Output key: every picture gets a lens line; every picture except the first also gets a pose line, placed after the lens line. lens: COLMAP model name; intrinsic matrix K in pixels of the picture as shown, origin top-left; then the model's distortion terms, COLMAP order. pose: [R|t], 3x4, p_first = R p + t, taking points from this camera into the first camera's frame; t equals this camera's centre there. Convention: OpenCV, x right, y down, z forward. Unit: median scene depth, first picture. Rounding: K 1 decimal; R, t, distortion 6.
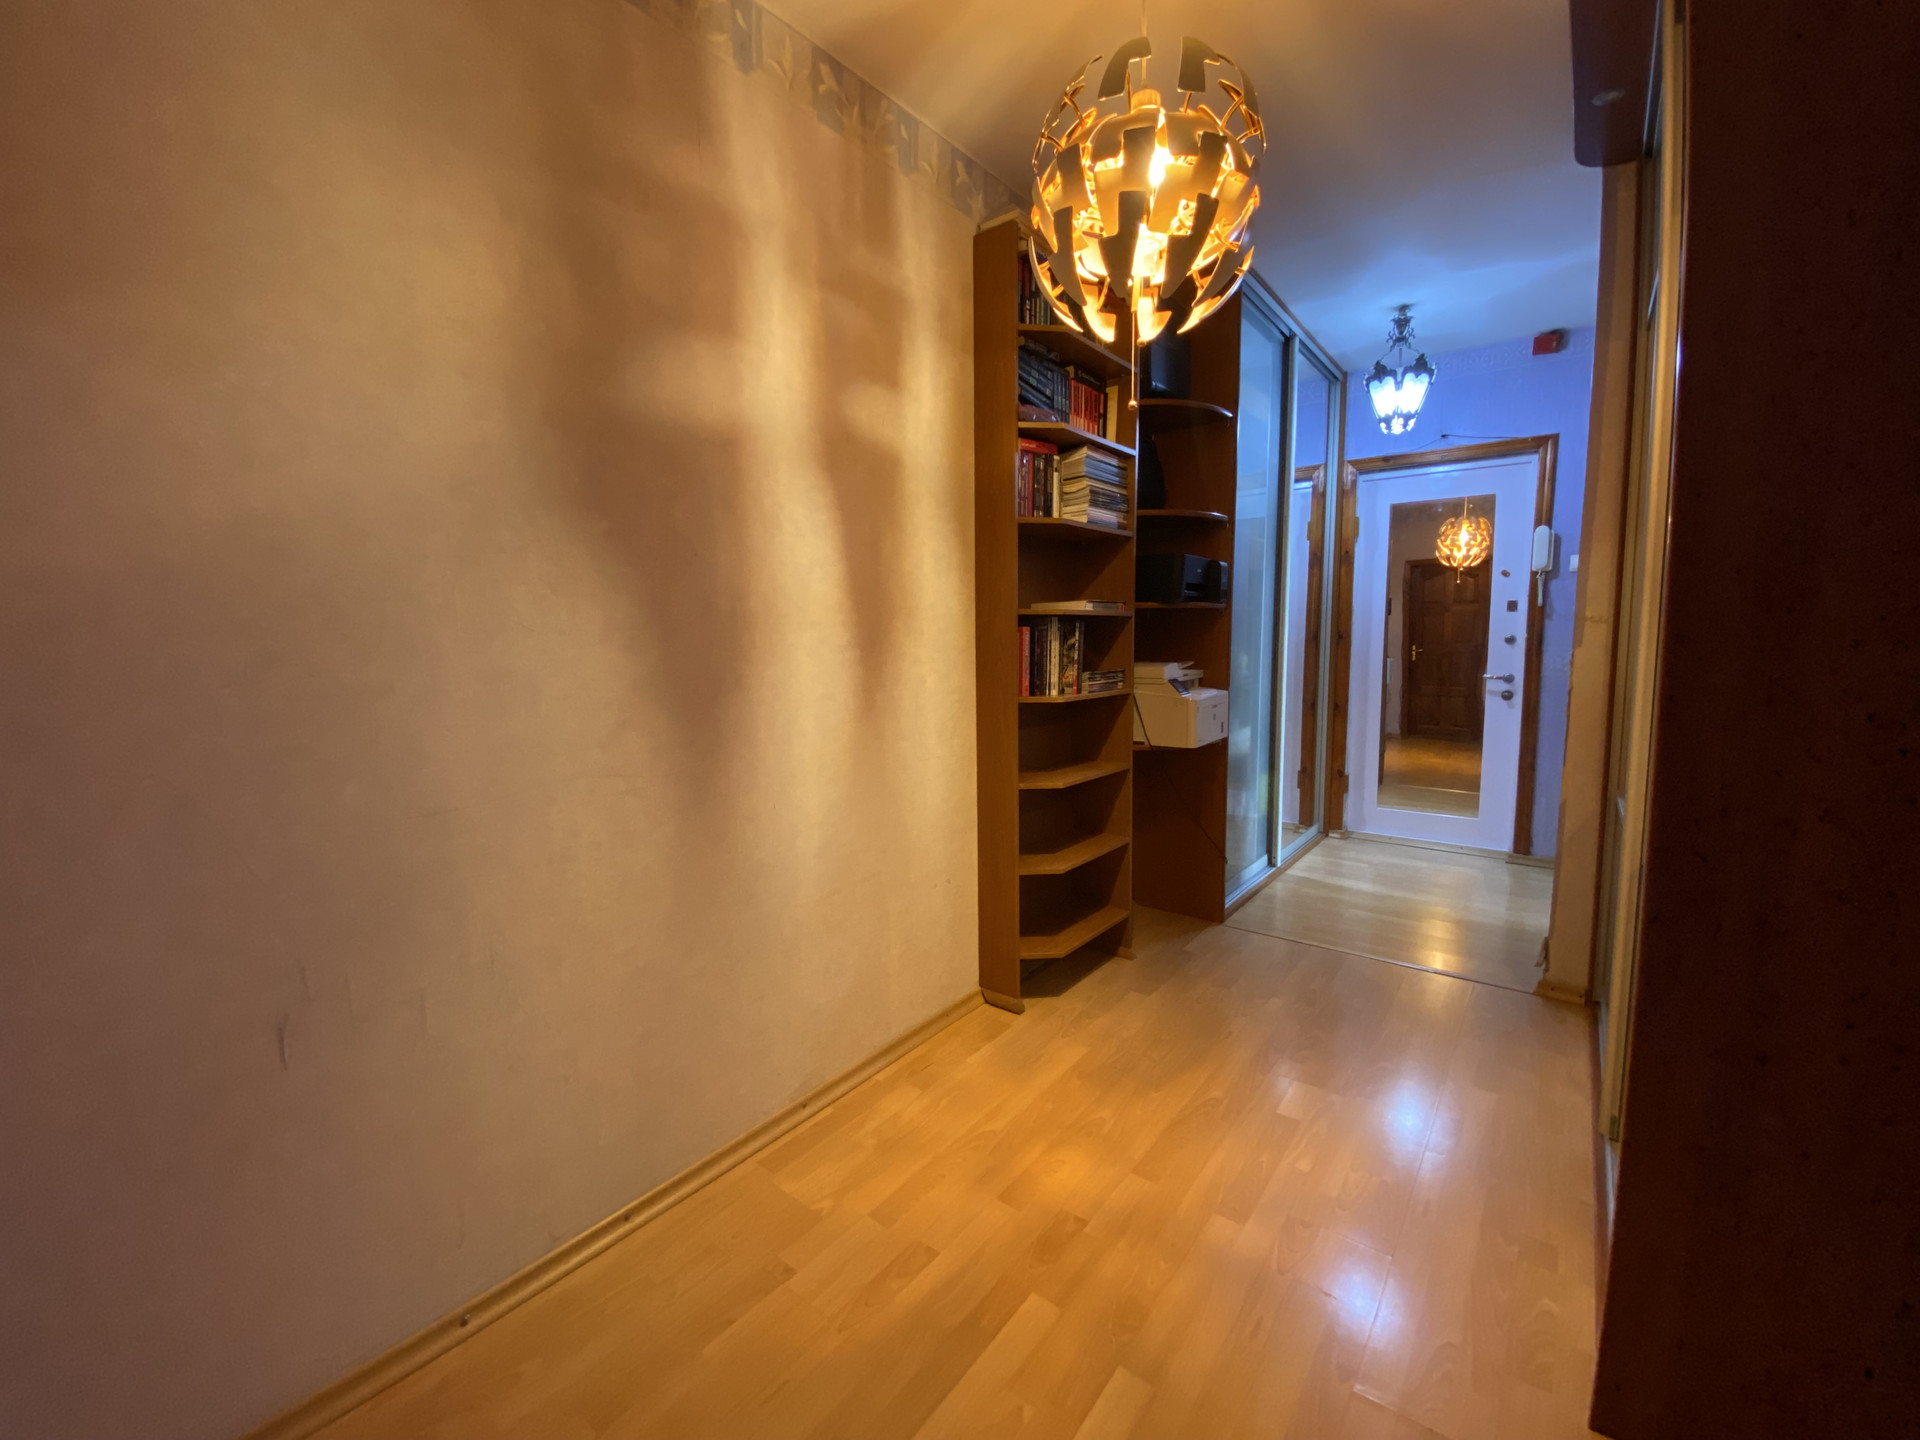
lens RADIAL K [[770.9, 0, 960.0], [0, 770.9, 720.0], [0, 0, 1]] dist [0.023188, -0.021927]
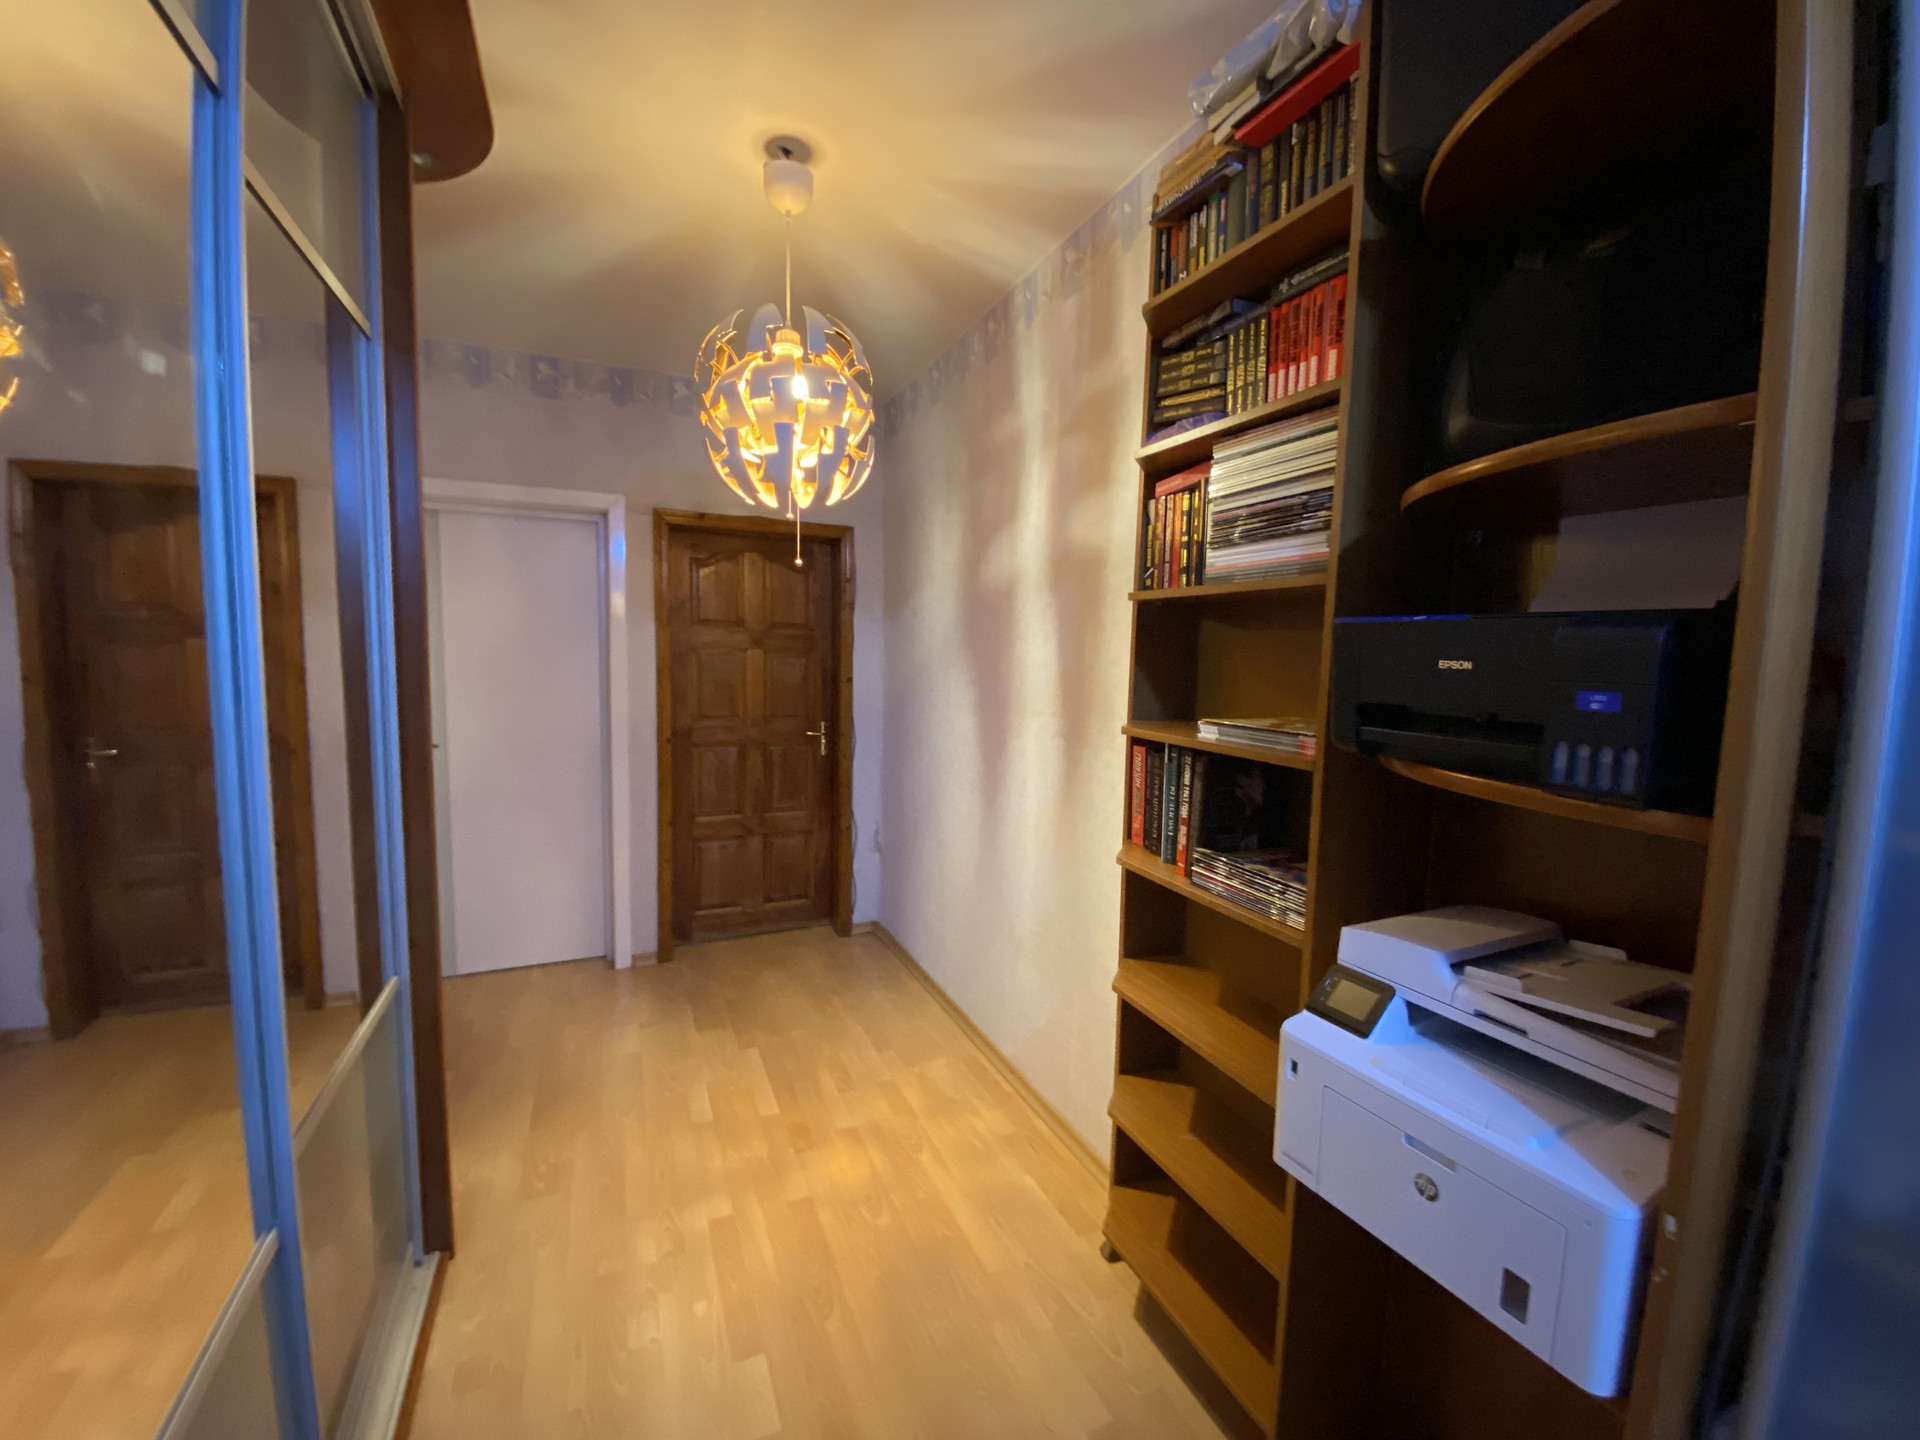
lens RADIAL K [[770.9, 0, 960.0], [0, 770.9, 720.0], [0, 0, 1]] dist [0.023188, -0.021927]
pose [[-0.468798, 0.089222, -0.878788, 0.937834], [-0.103781, 0.982431, 0.155108, -0.286076], [0.877187, 0.163916, -0.451302, 1.400573]]
